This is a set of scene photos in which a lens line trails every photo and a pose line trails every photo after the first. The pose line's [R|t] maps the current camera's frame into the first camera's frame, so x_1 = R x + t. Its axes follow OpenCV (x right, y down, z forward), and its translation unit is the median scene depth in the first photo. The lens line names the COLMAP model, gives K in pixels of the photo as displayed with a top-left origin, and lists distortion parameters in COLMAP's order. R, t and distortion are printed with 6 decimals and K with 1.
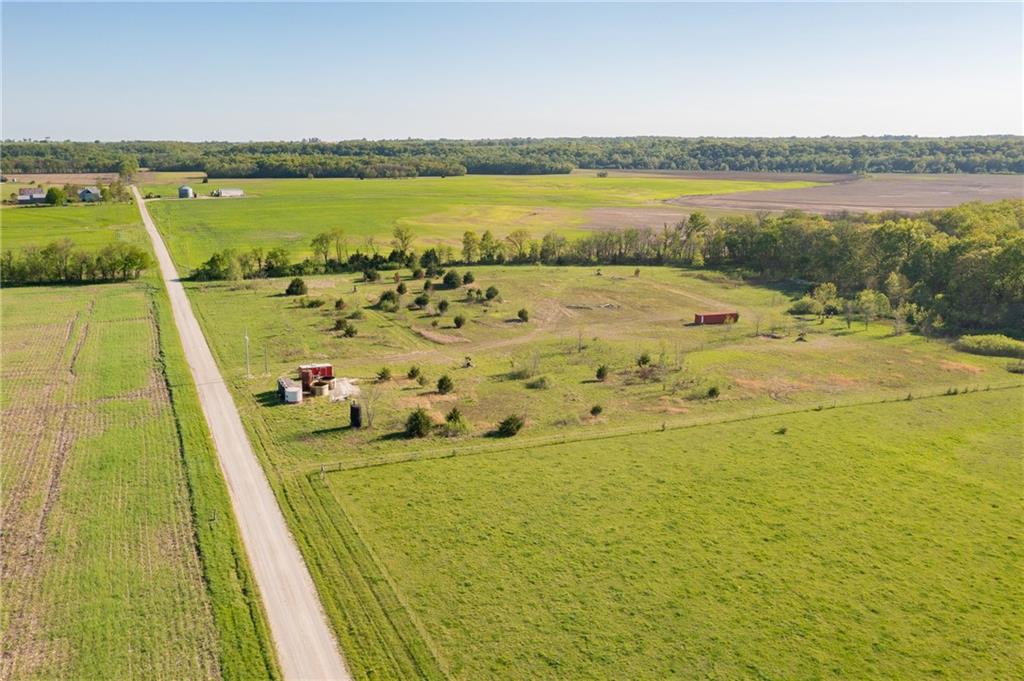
lens RADIAL K [[834.8, 0, 512.4], [0, 834.8, 341.4], [0, 0, 1]] dist [-0.011911, 0.037892]
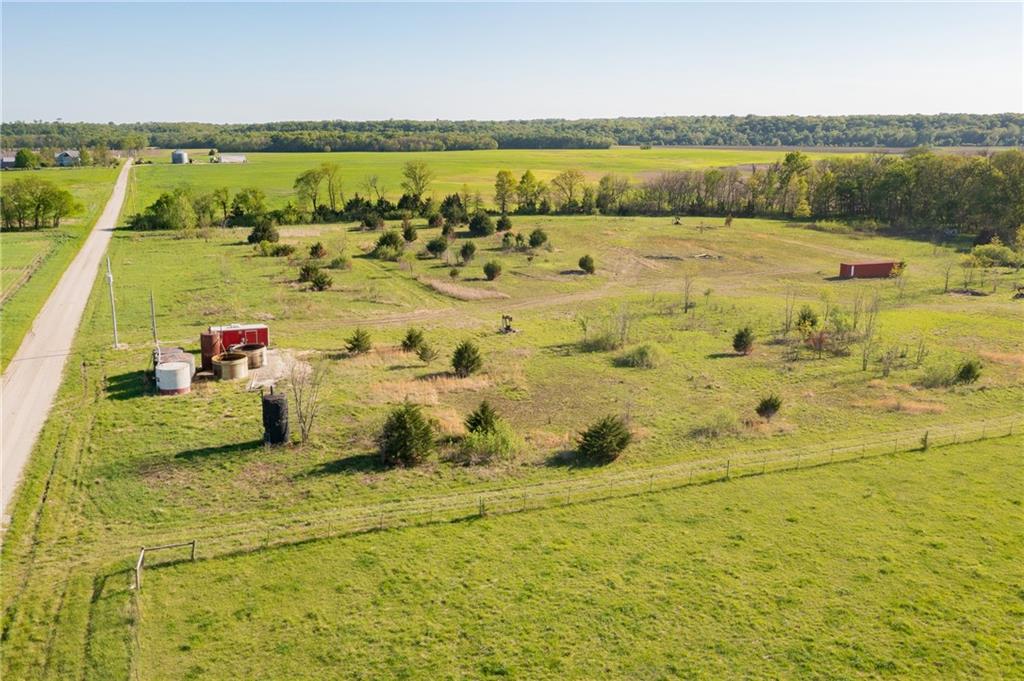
lens RADIAL K [[820.0, 0, 512.1], [0, 820.0, 345.5], [0, 0, 1]] dist [-0.018628, 0.048770]
pose [[0.999316, -0.002424, -0.036914, -0.018245], [0.002806, 0.999943, 0.010306, 0.021628], [0.036887, -0.010402, 0.999265, 0.270551]]
